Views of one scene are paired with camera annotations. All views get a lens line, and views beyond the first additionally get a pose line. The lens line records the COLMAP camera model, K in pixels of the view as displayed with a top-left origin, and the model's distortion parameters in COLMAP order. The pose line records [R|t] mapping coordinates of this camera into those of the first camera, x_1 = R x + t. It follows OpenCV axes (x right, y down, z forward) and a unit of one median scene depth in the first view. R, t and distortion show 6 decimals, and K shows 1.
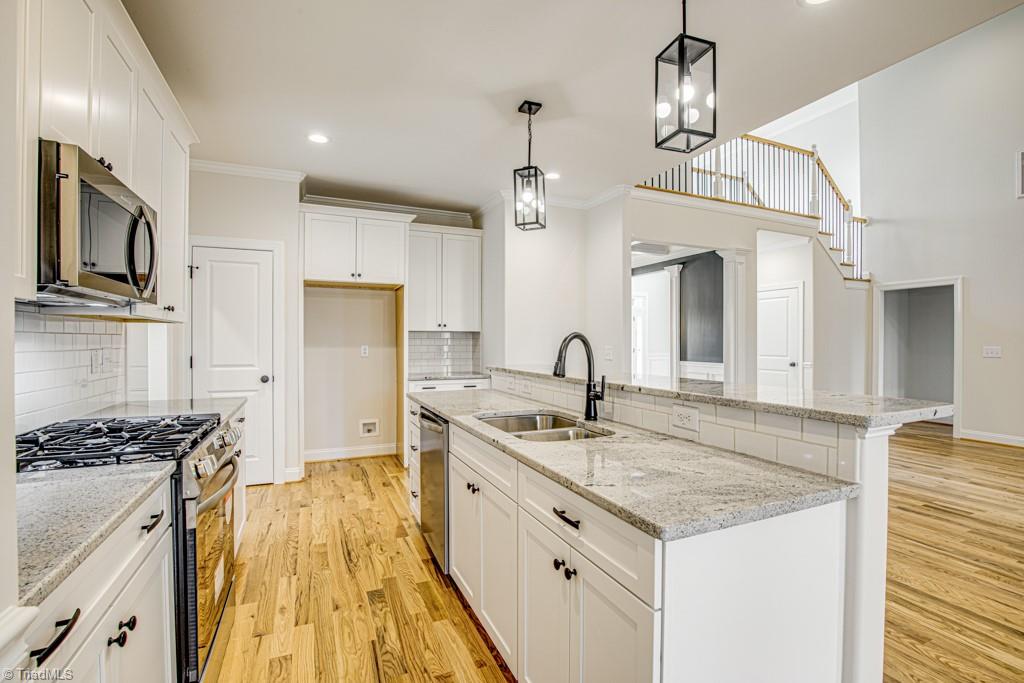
lens RADIAL K [[470.5, 0, 519.5], [0, 470.5, 341.9], [0, 0, 1]] dist [-0.029989, 0.004171]
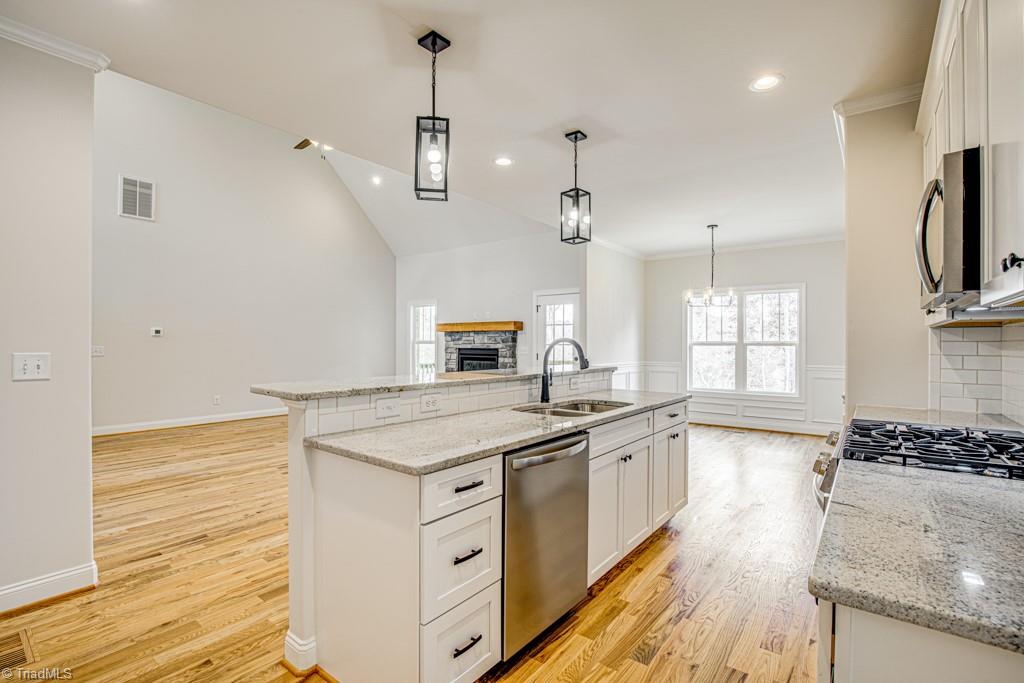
lens RADIAL K [[470.5, 0, 511.6], [0, 470.5, 344.0], [0, 0, 1]] dist [-0.029989, 0.004171]
pose [[-0.465619, -0.005925, 0.884966, -0.457260], [-0.004484, 0.999981, 0.004336, -0.003414], [-0.884974, -0.001949, -0.465636, 0.788278]]
